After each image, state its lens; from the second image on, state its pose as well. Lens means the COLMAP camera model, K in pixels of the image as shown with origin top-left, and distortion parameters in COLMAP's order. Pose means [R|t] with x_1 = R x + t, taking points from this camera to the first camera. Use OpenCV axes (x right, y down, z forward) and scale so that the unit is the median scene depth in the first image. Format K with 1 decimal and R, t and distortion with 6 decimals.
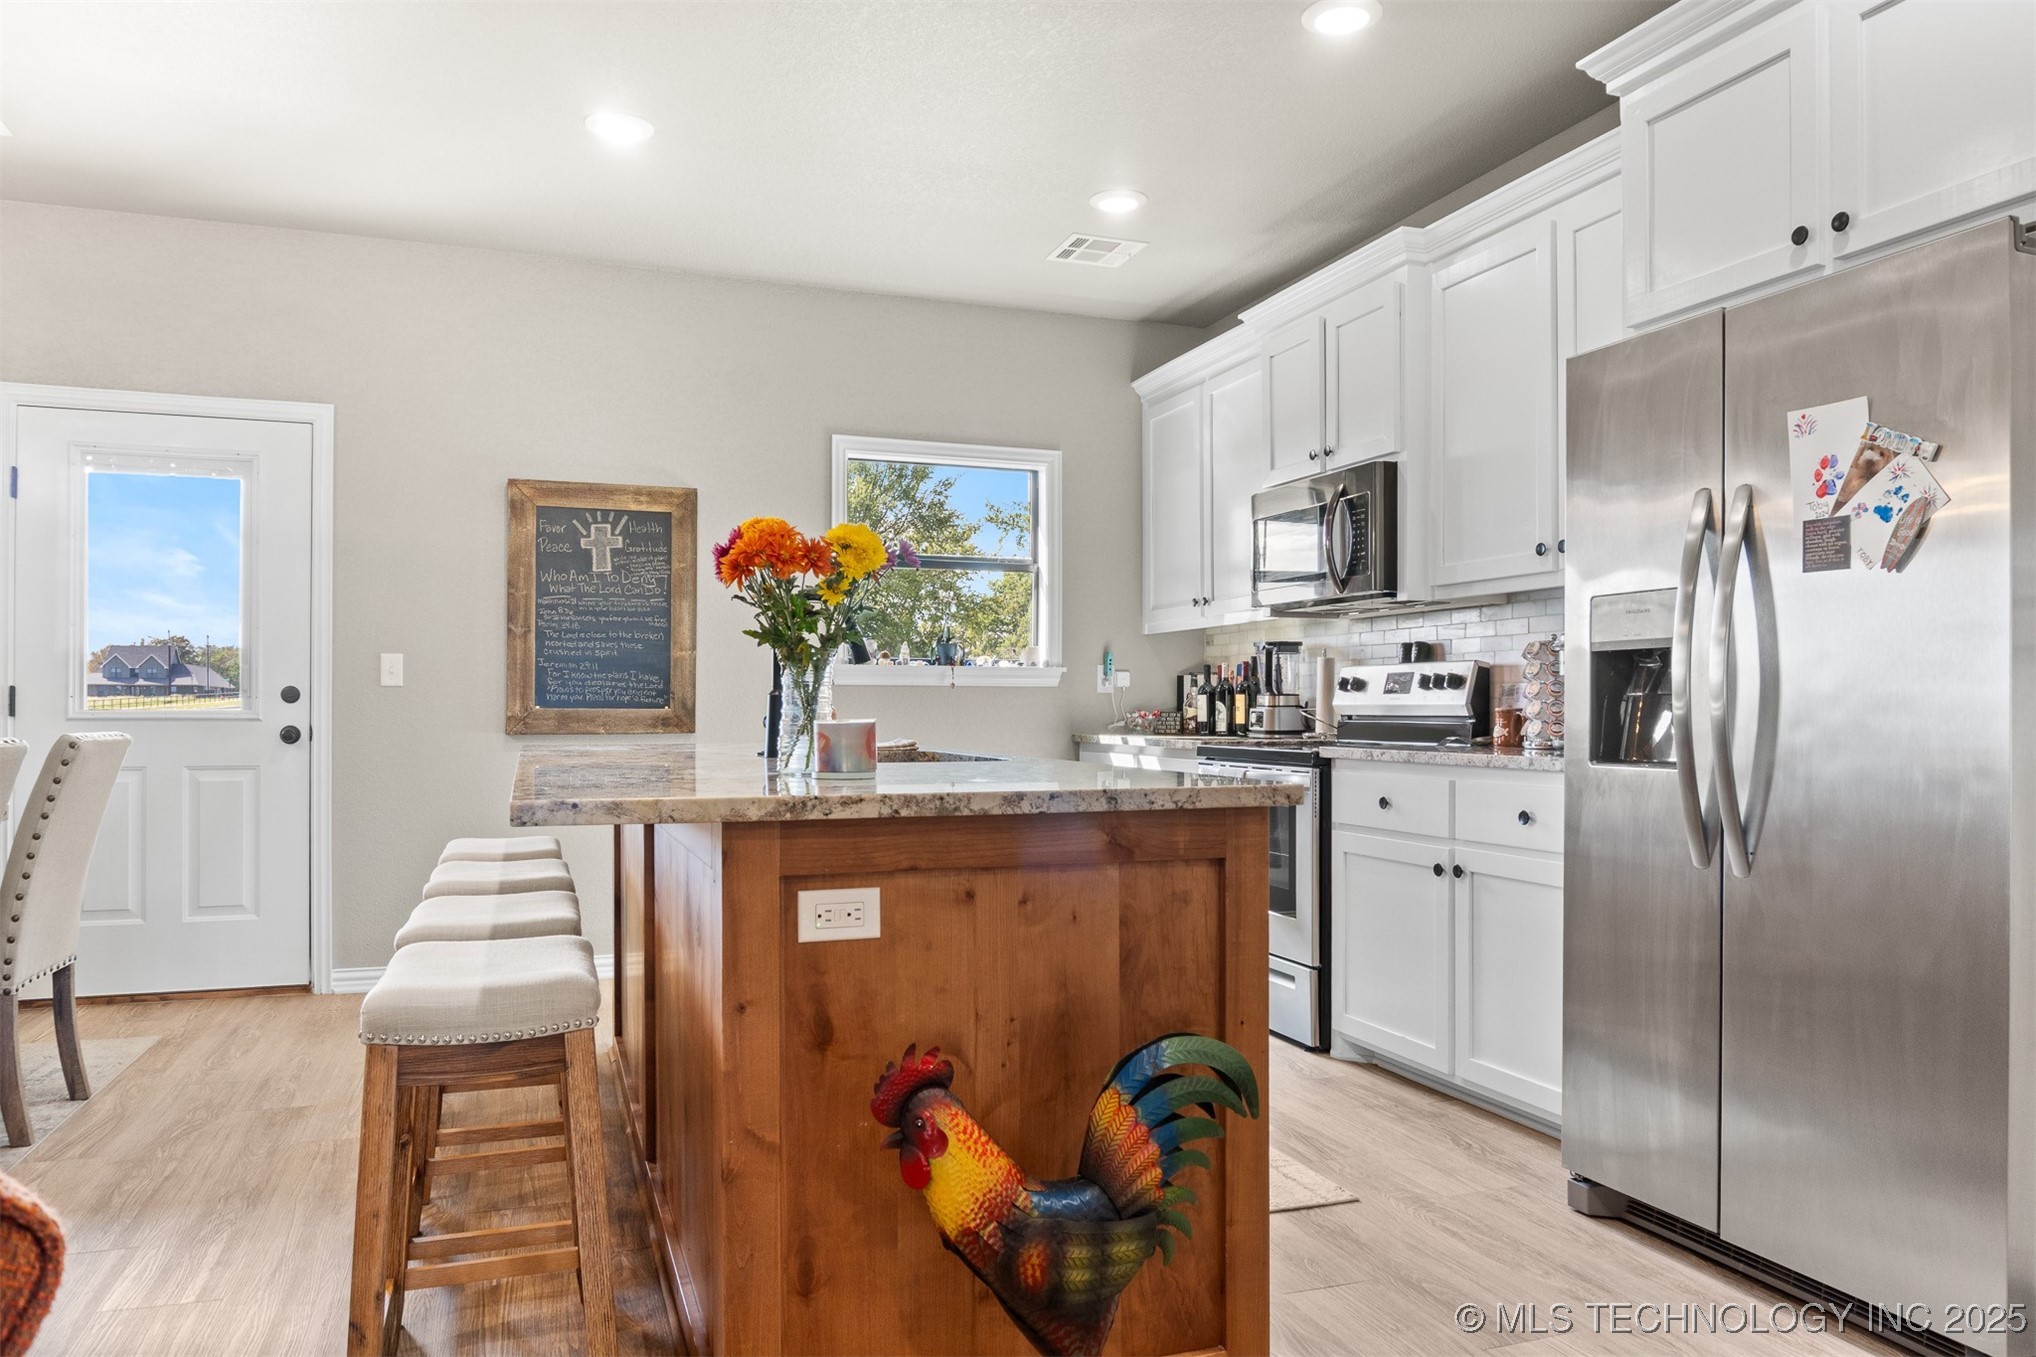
lens RADIAL K [[1377.0, 0, 1014.1], [0, 1377.0, 699.4], [0, 0, 1]] dist [-0.026261, 0.000647]
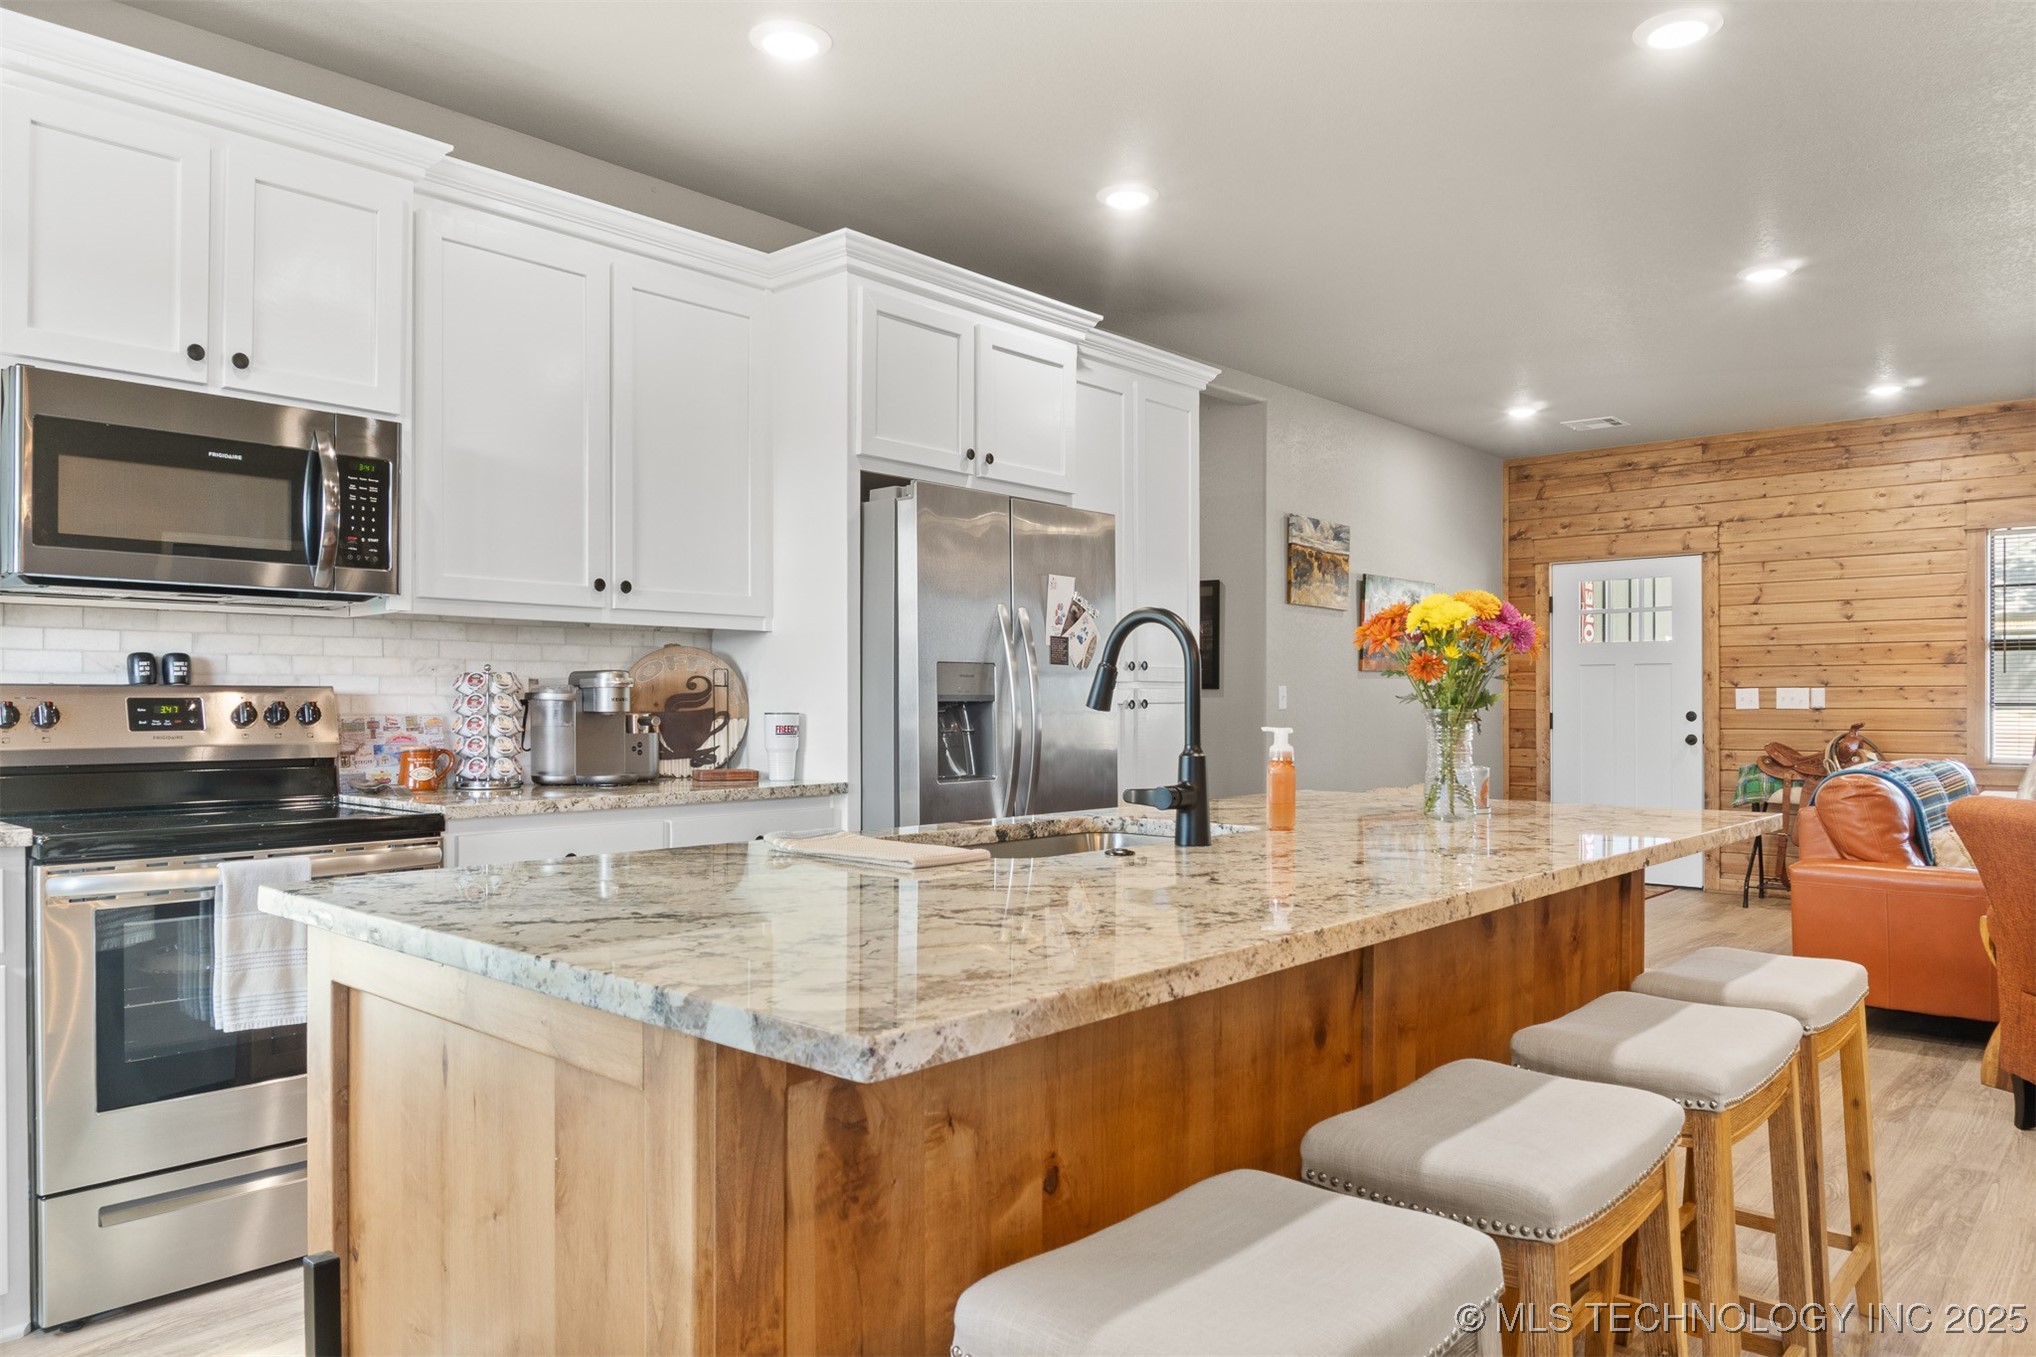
lens RADIAL K [[1377.0, 0, 1014.1], [0, 1377.0, 699.4], [0, 0, 1]] dist [-0.026261, 0.000647]
pose [[-0.470207, -0.000626, 0.882556, -1.039648], [-0.011670, 0.999917, -0.005509, -0.035760], [-0.882479, -0.012889, -0.470175, 1.942733]]
